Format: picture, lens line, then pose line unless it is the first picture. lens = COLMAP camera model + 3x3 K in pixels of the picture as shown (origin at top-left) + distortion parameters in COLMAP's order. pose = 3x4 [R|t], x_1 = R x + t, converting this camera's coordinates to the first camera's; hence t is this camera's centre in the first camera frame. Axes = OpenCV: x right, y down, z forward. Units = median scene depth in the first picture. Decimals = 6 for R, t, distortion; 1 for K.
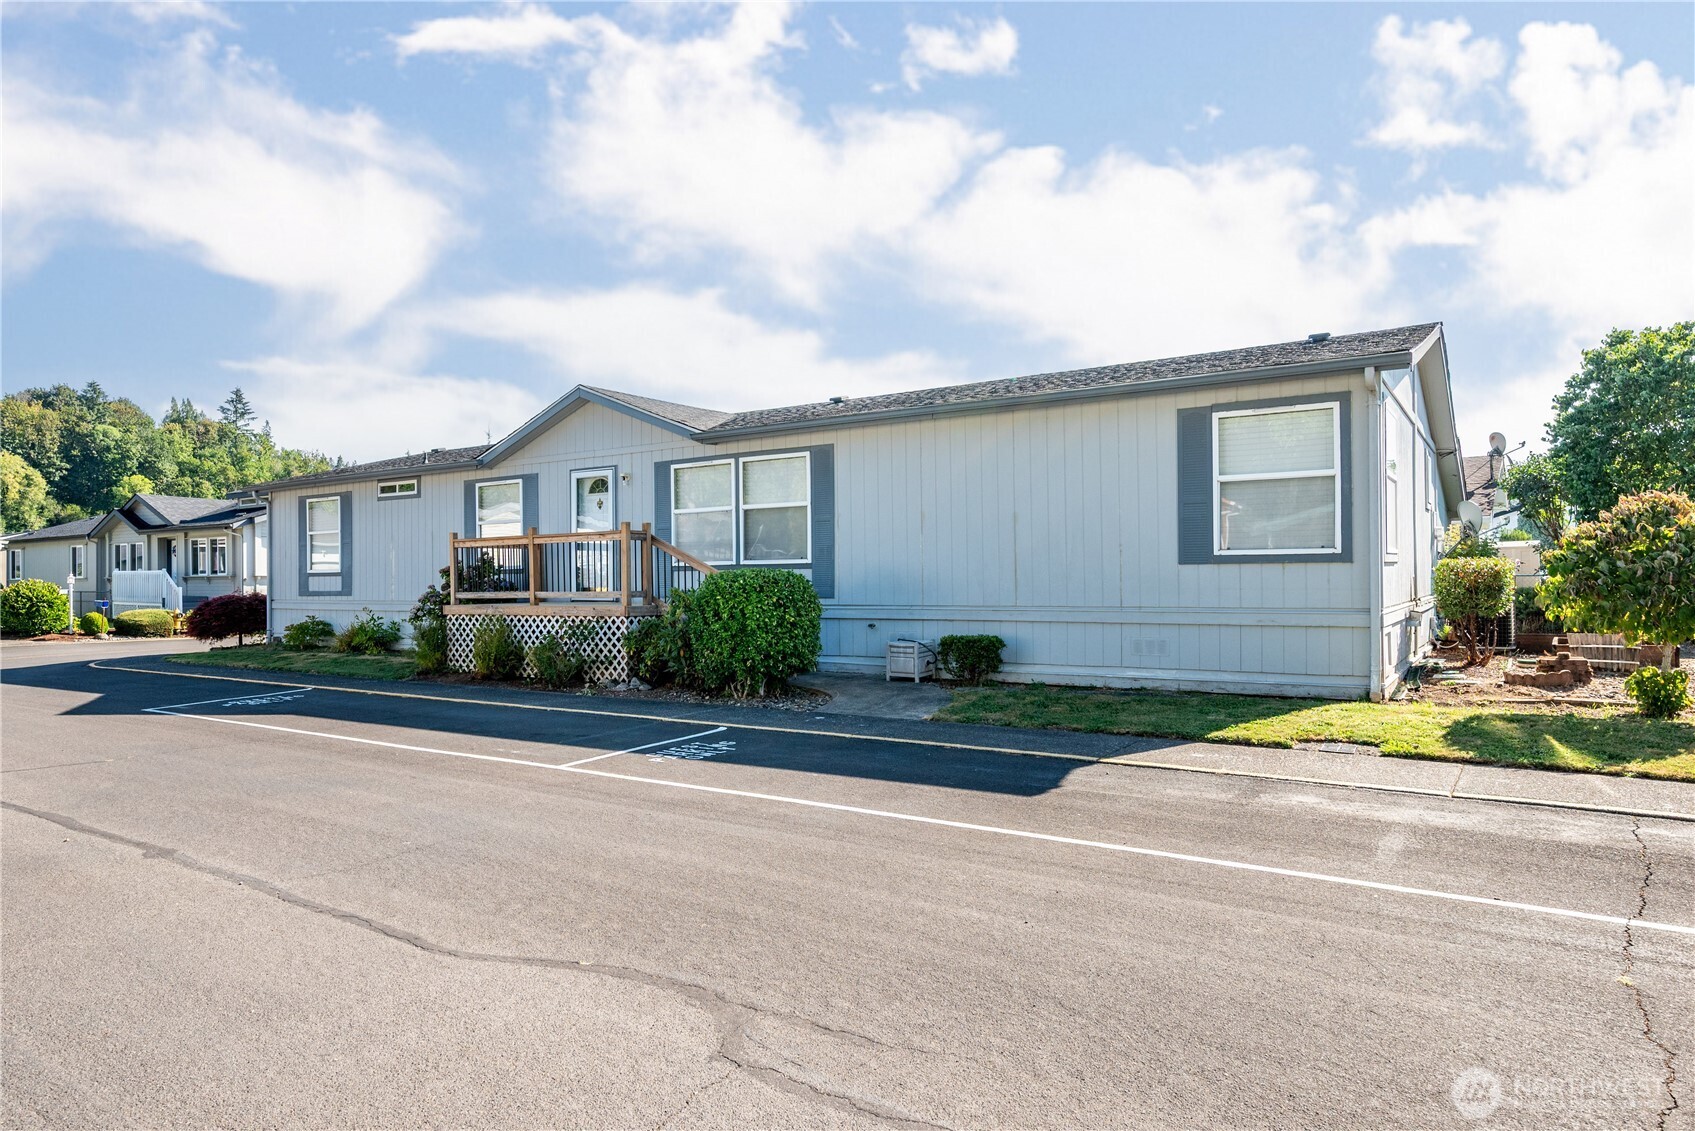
lens RADIAL K [[935.6, 0, 848.8], [0, 935.6, 560.4], [0, 0, 1]] dist [-0.003138, -0.000393]
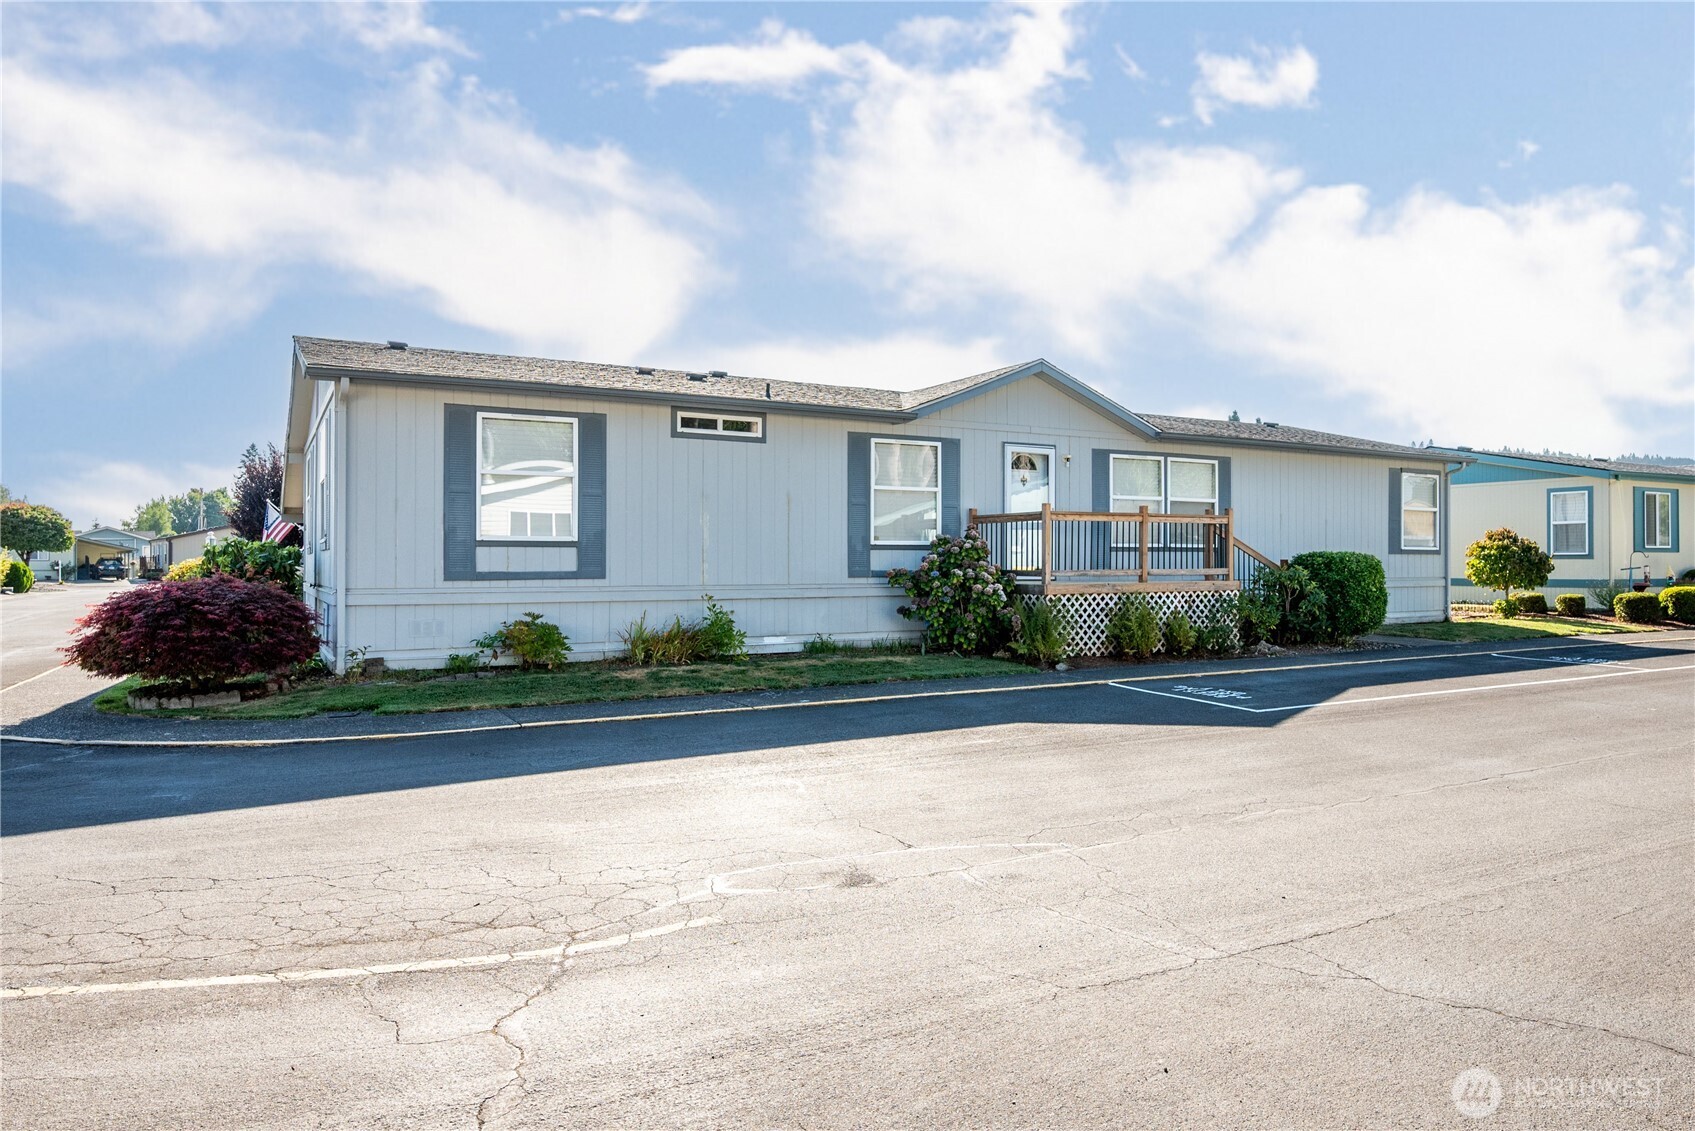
lens RADIAL K [[825.4, 0, 847.2], [0, 825.4, 571.3], [0, 0, 1]] dist [-0.000101, -0.000152]
pose [[0.576333, -0.000568, 0.817215, -1.104096], [-0.021802, 0.999633, 0.016071, 0.025229], [-0.816924, -0.027079, 0.576109, 0.660557]]
